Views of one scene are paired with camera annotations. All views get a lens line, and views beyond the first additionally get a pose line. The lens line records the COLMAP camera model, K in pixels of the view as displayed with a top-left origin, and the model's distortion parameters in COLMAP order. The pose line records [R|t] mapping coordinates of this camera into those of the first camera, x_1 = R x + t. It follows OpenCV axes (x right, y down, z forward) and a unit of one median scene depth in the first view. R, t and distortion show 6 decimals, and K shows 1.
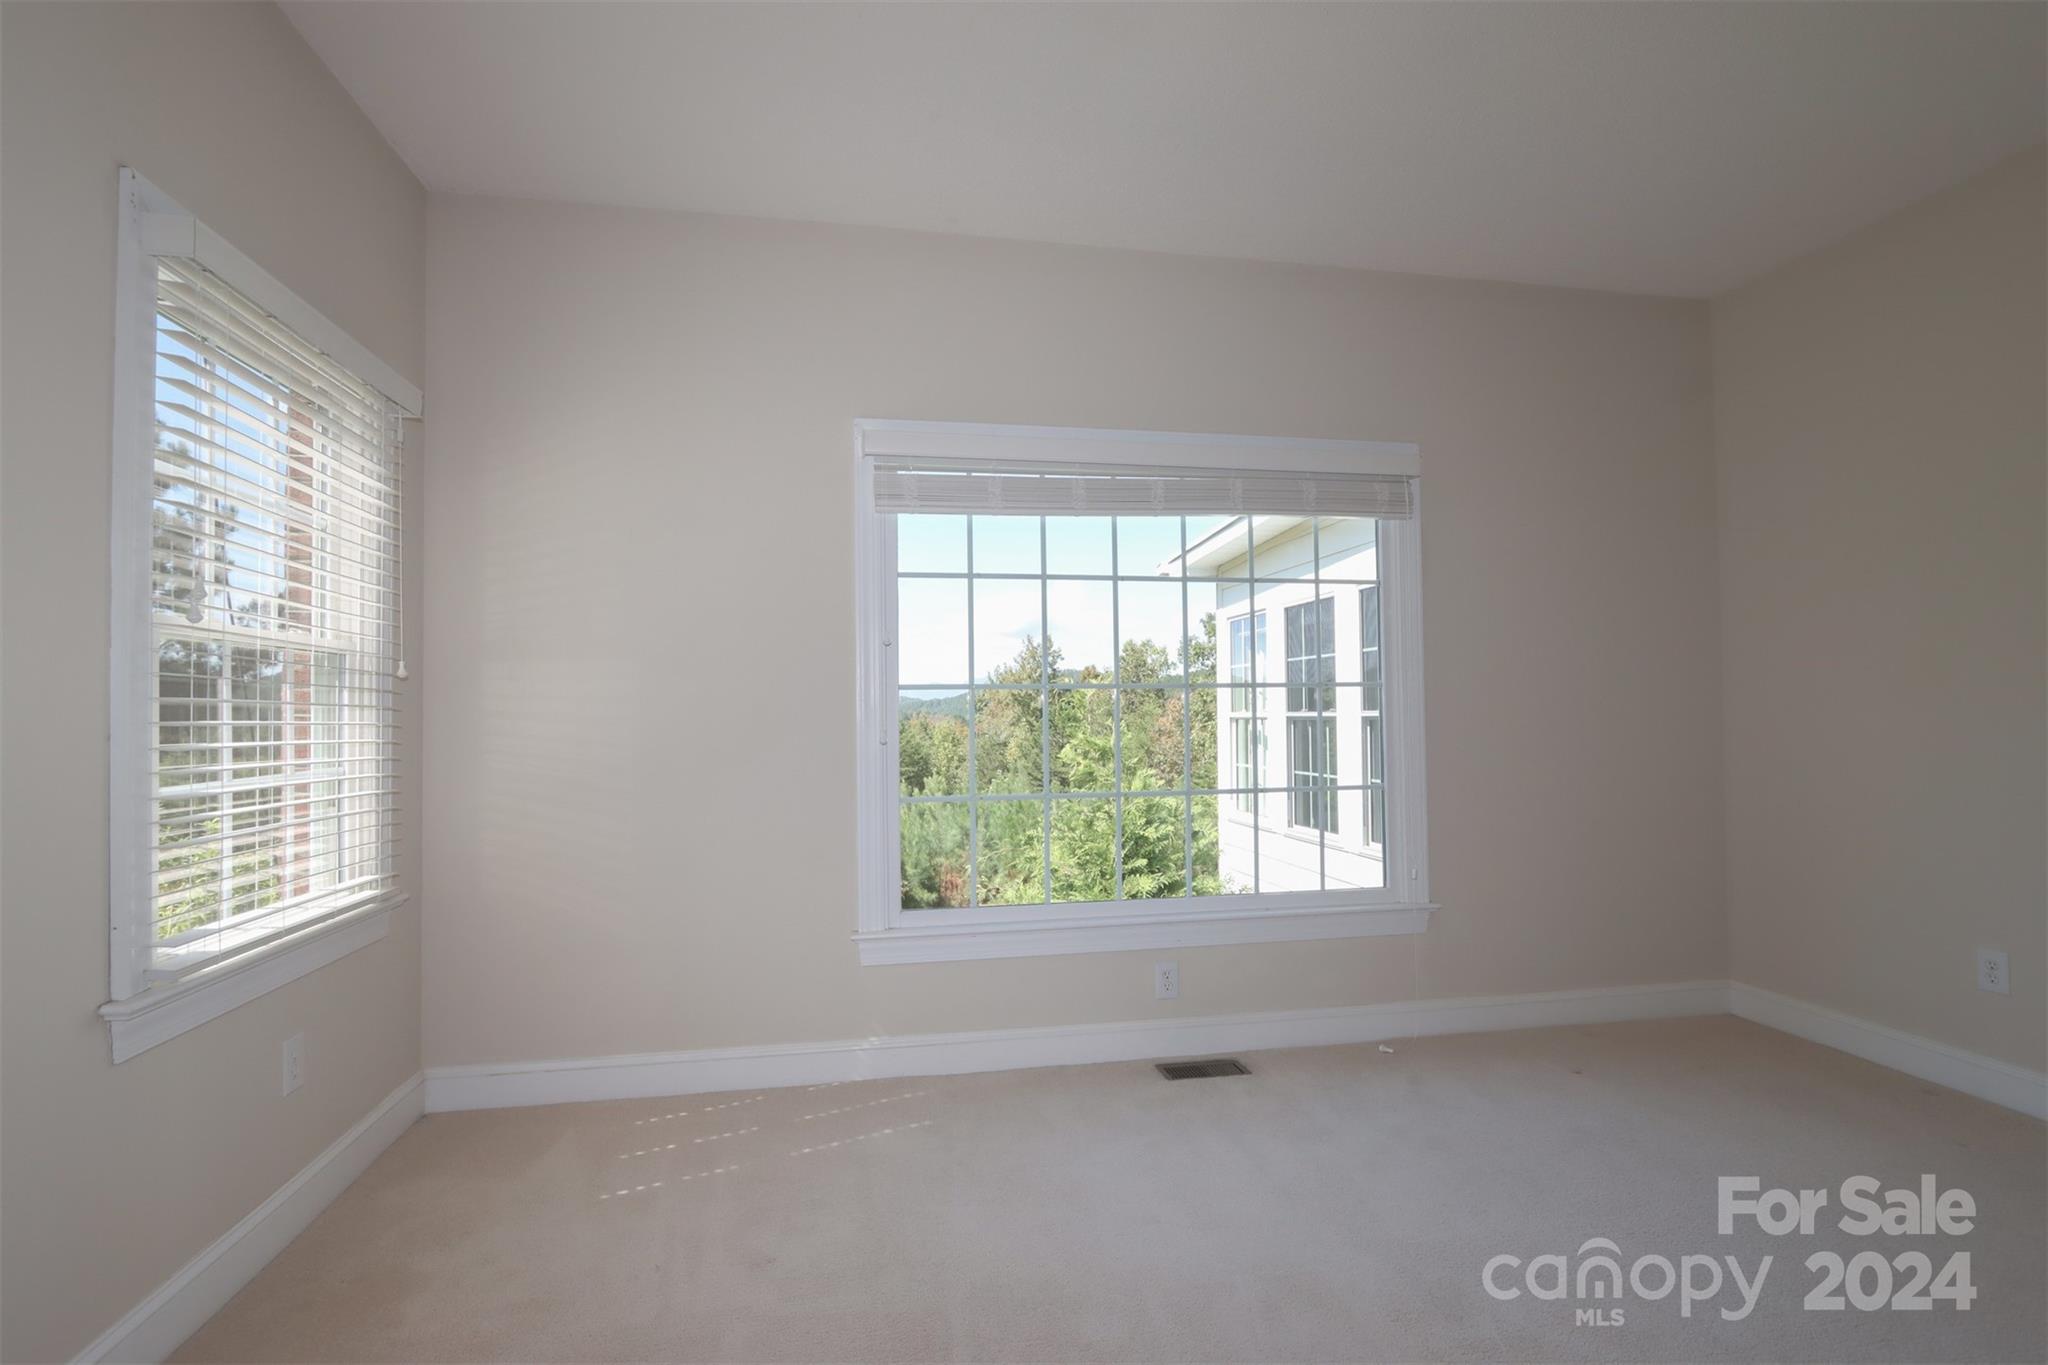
lens RADIAL K [[945.8, 0, 1018.2], [0, 945.8, 693.6], [0, 0, 1]] dist [-0.020442, 0.005500]
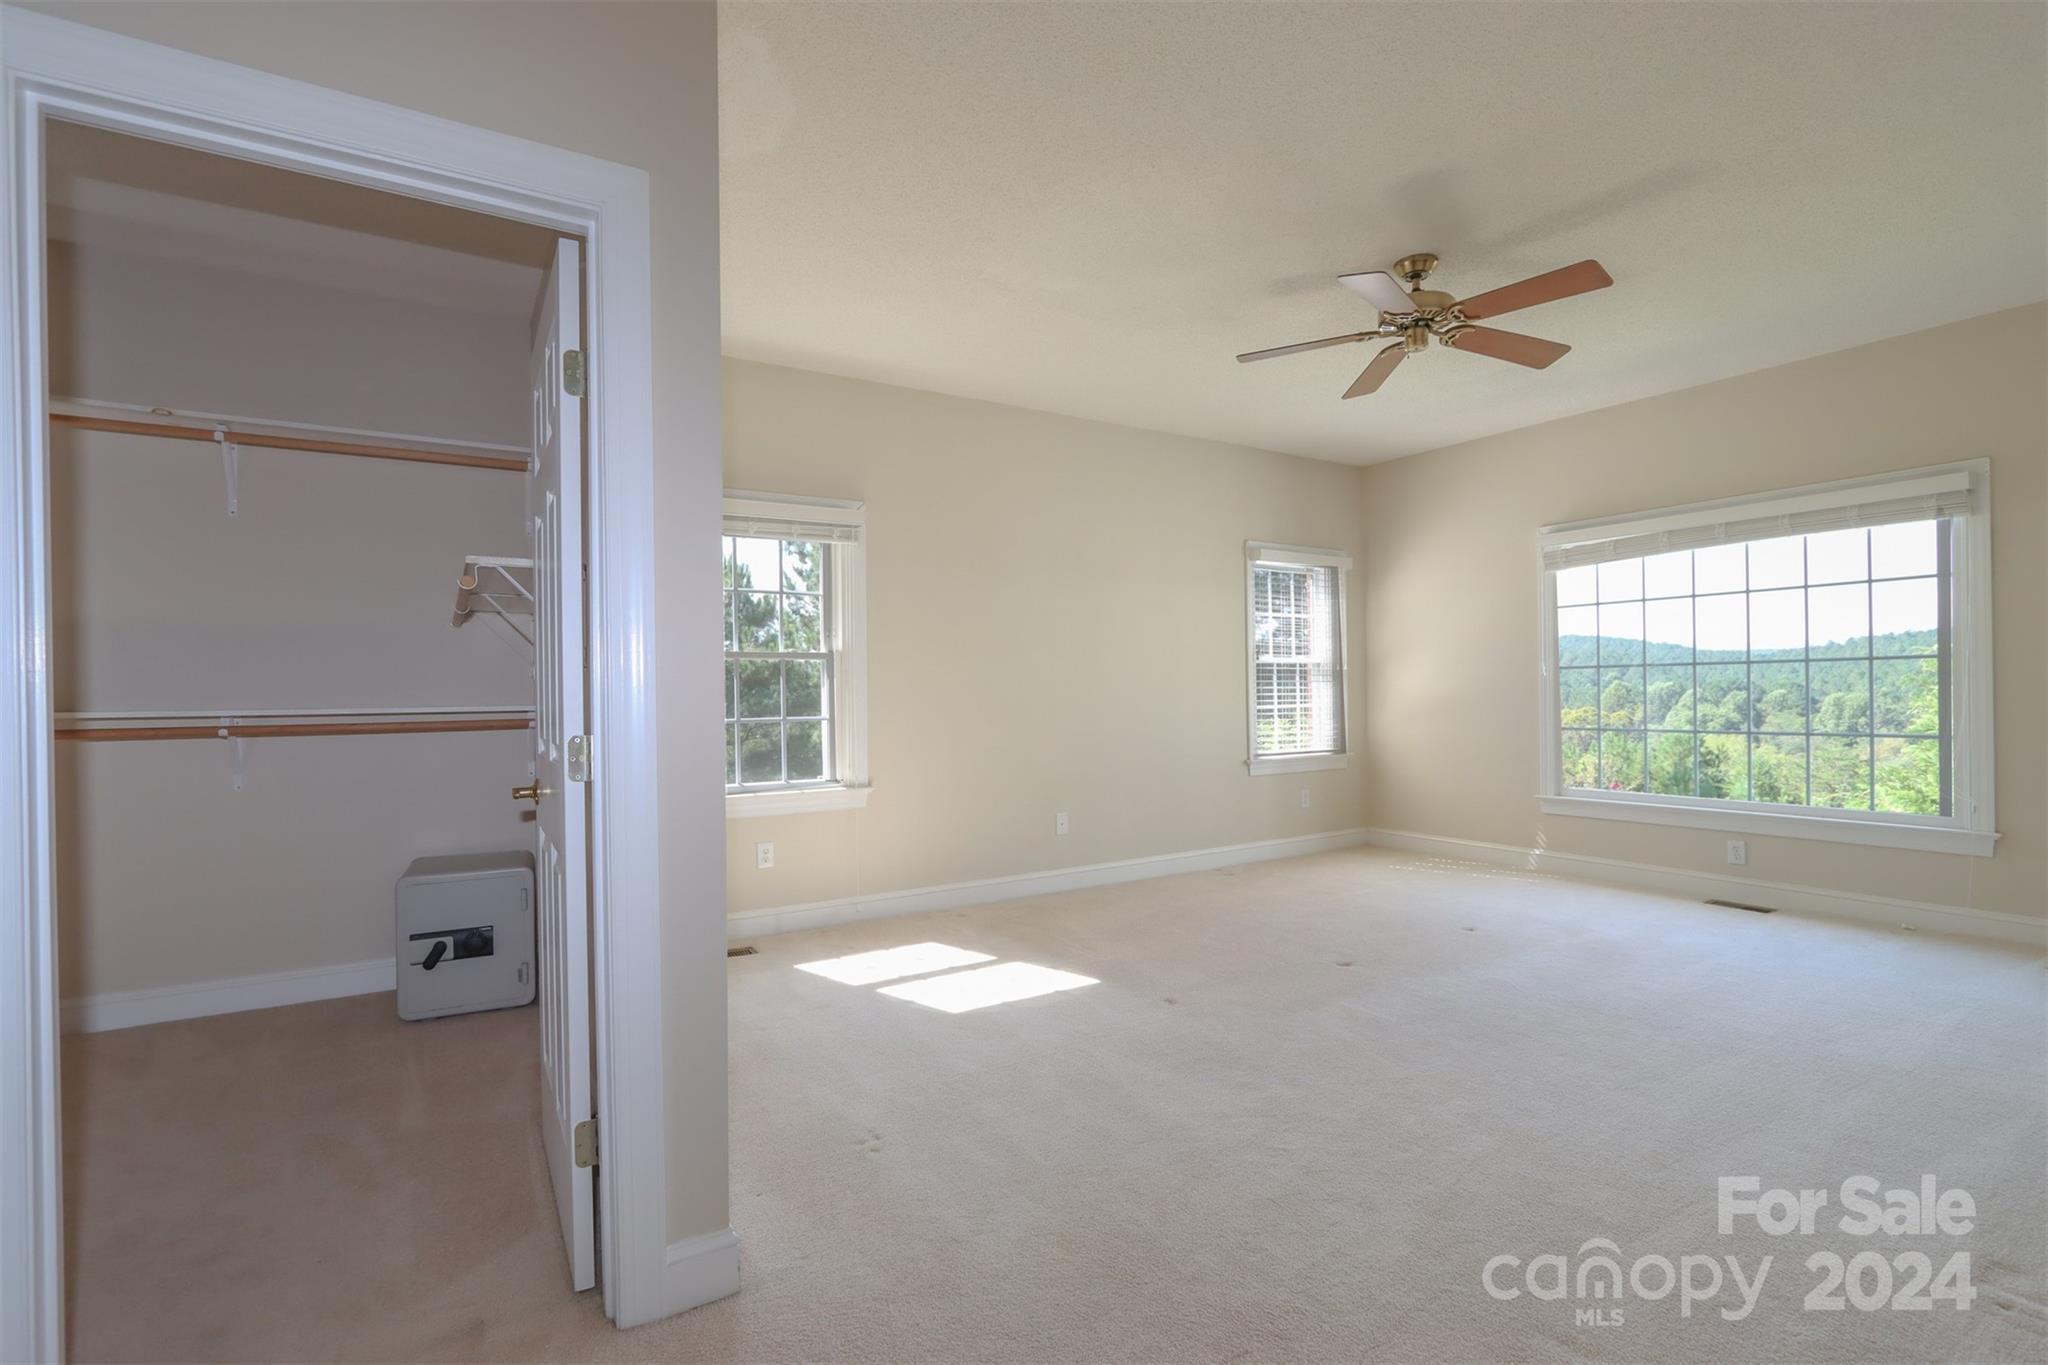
lens RADIAL K [[945.8, 0, 1018.2], [0, 945.8, 693.6], [0, 0, 1]] dist [-0.020442, 0.005500]
pose [[0.352305, 0.008987, -0.935842, 1.634162], [0.041911, 0.998799, 0.025369, -0.060083], [0.934946, -0.048159, 0.351505, -0.875057]]
